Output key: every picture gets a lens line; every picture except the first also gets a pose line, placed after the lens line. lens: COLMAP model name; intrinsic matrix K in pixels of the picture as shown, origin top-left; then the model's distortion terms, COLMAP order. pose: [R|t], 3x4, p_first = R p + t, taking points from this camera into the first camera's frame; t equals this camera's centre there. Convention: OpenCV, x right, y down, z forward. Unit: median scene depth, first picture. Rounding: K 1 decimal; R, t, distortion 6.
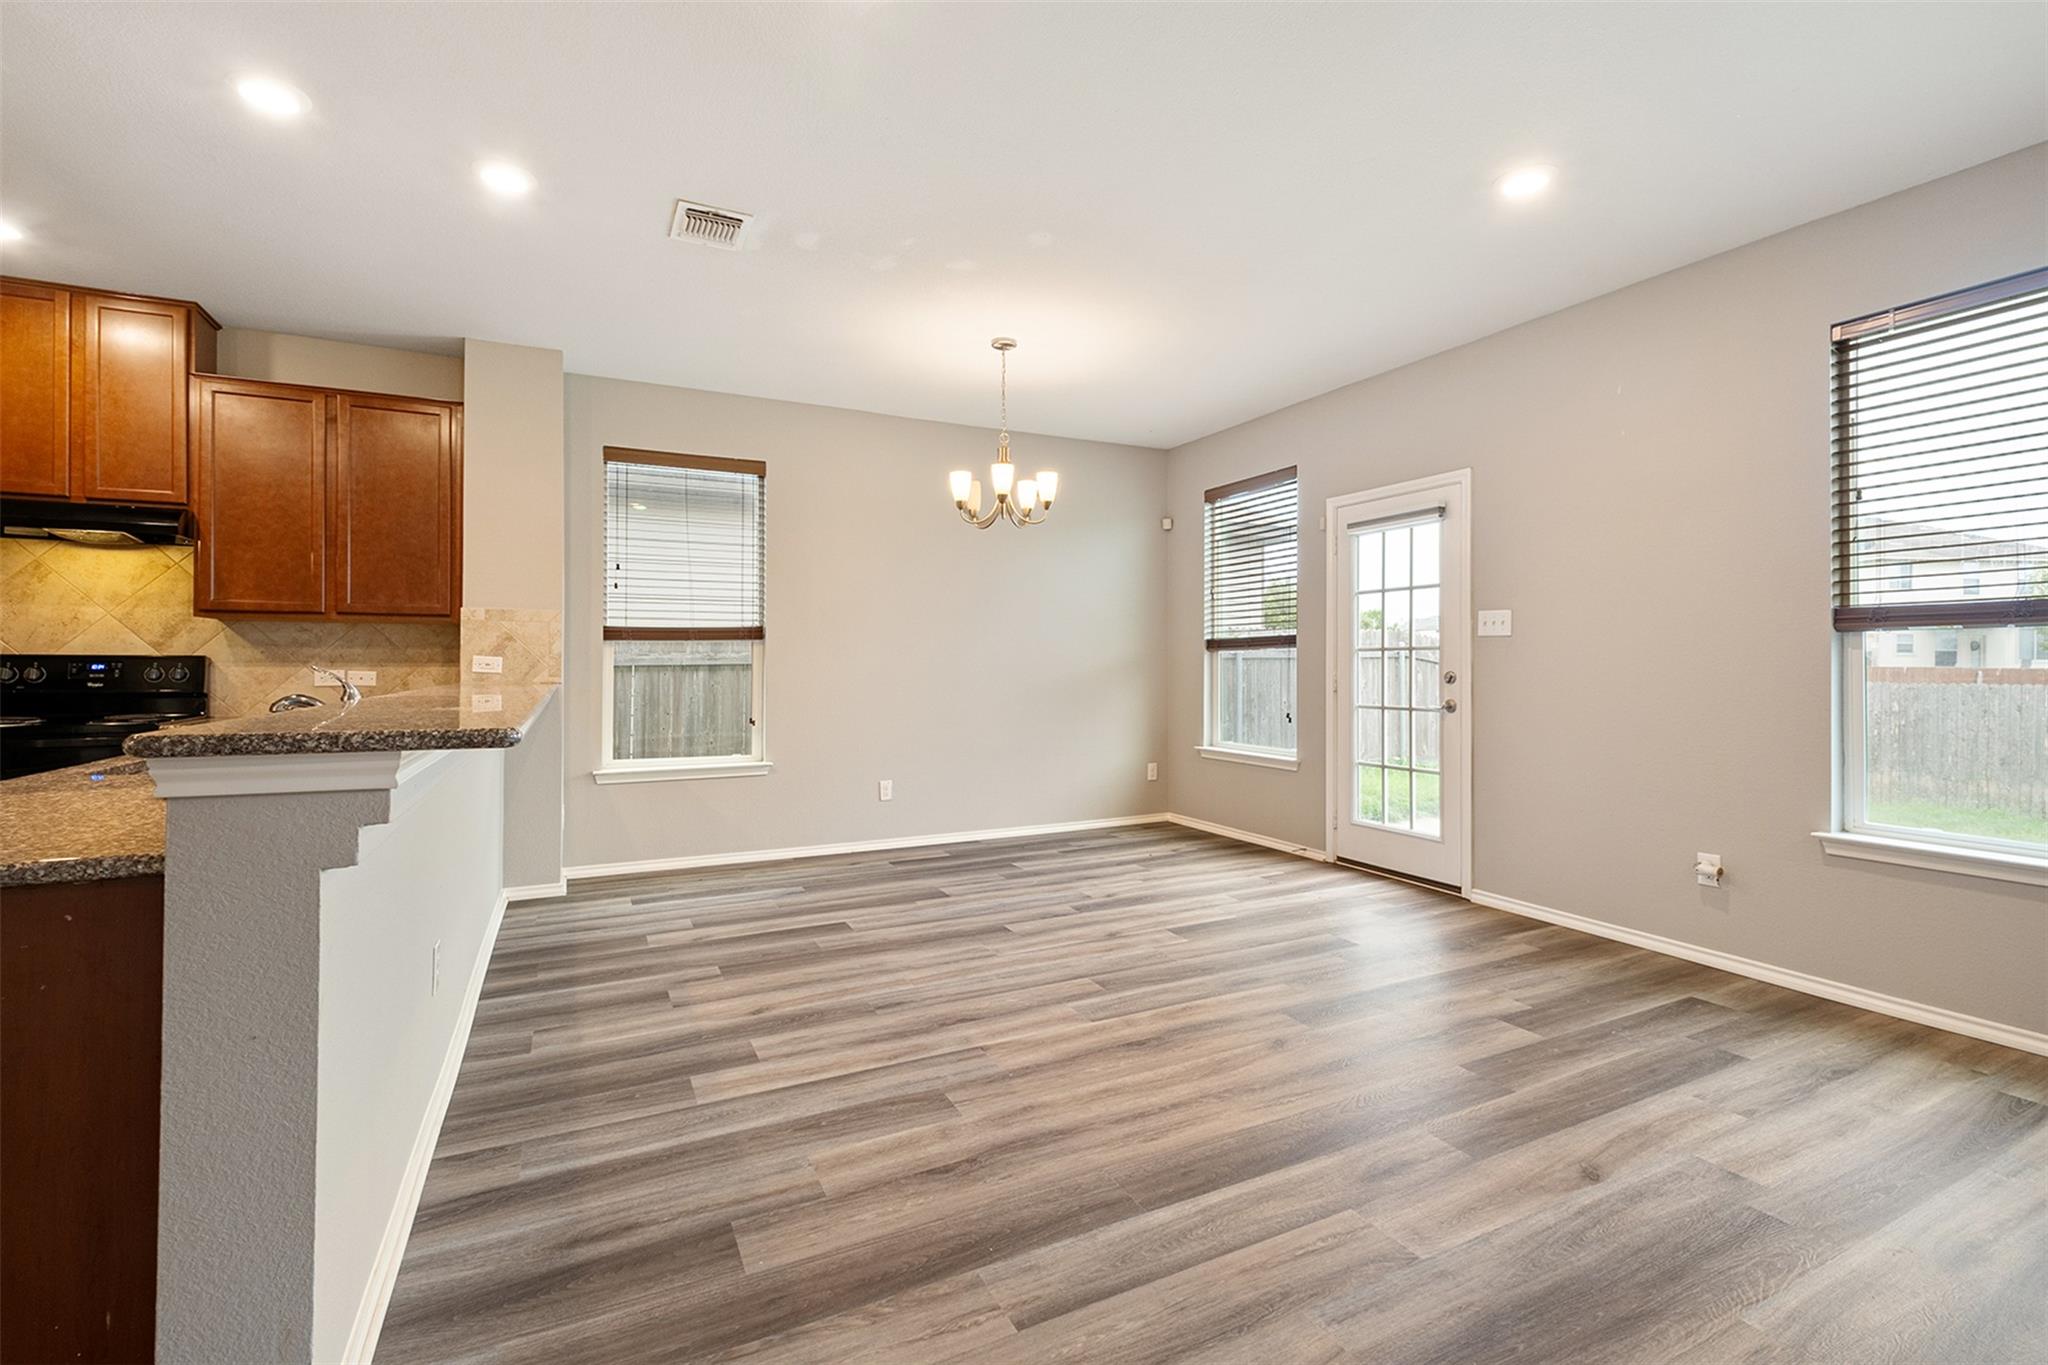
lens RADIAL K [[890.1, 0, 1008.5], [0, 890.1, 667.0], [0, 0, 1]] dist [-0.000245, -0.004405]
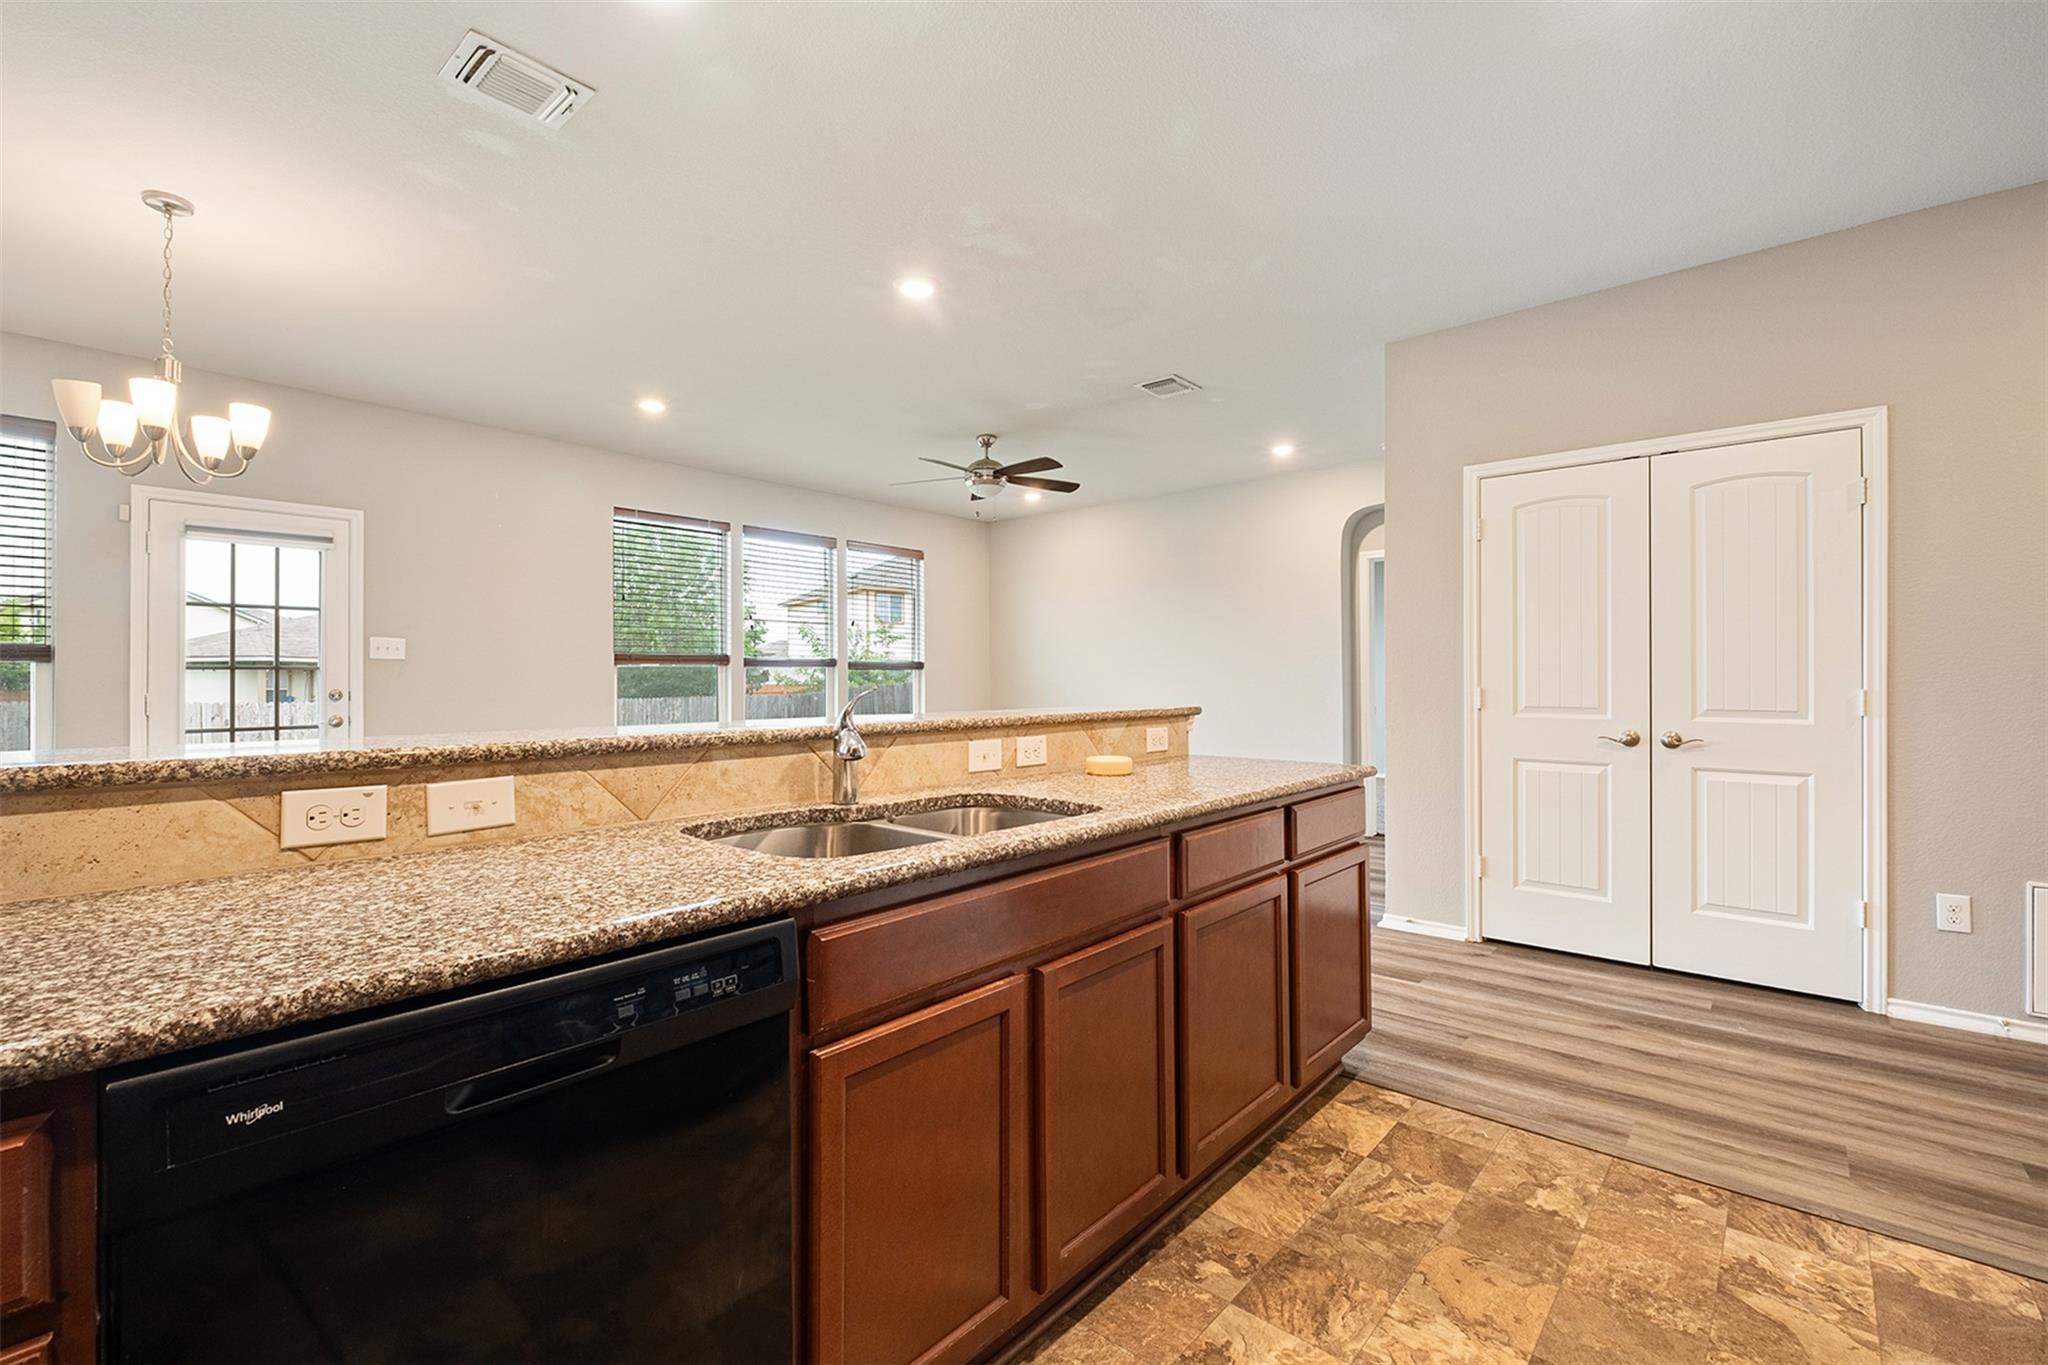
lens RADIAL K [[890.1, 0, 1042.2], [0, 890.1, 666.2], [0, 0, 1]] dist [-0.000245, -0.004405]
pose [[-0.388761, 0.014674, 0.921222, -0.955739], [0.006721, 0.999892, -0.013091, -0.004801], [-0.921314, 0.001103, -0.388817, 0.712957]]
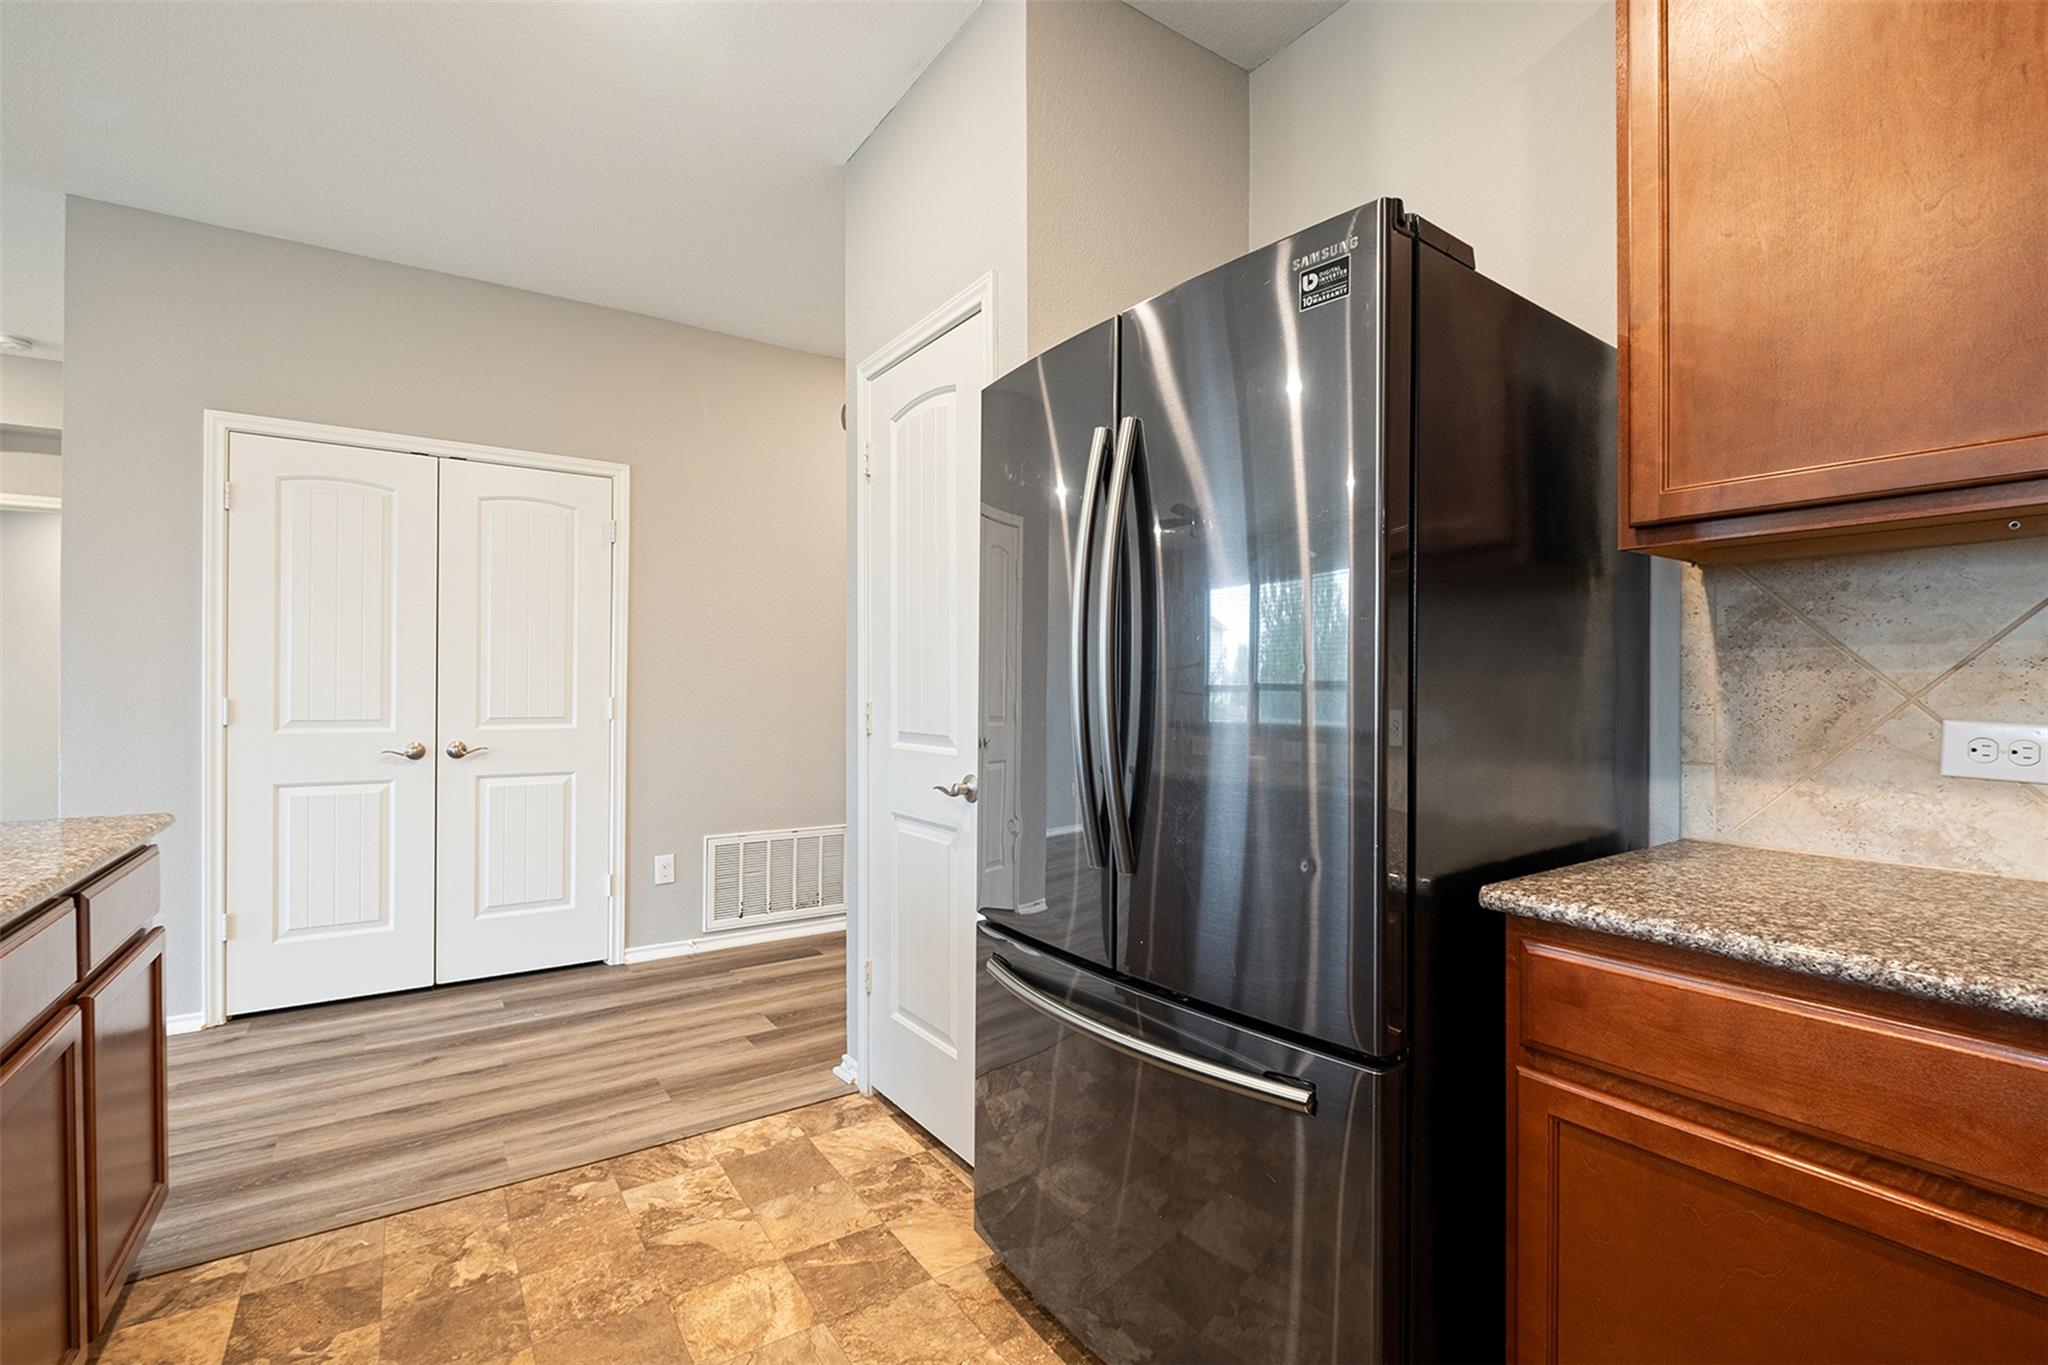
lens RADIAL K [[890.1, 0, 1034.0], [0, 890.1, 677.3], [0, 0, 1]] dist [-0.000245, -0.004405]
pose [[-0.990535, -0.007127, -0.137078, -0.825892], [-0.005619, 0.999919, -0.011386, -0.003373], [0.137148, -0.010508, -0.990495, 0.739708]]
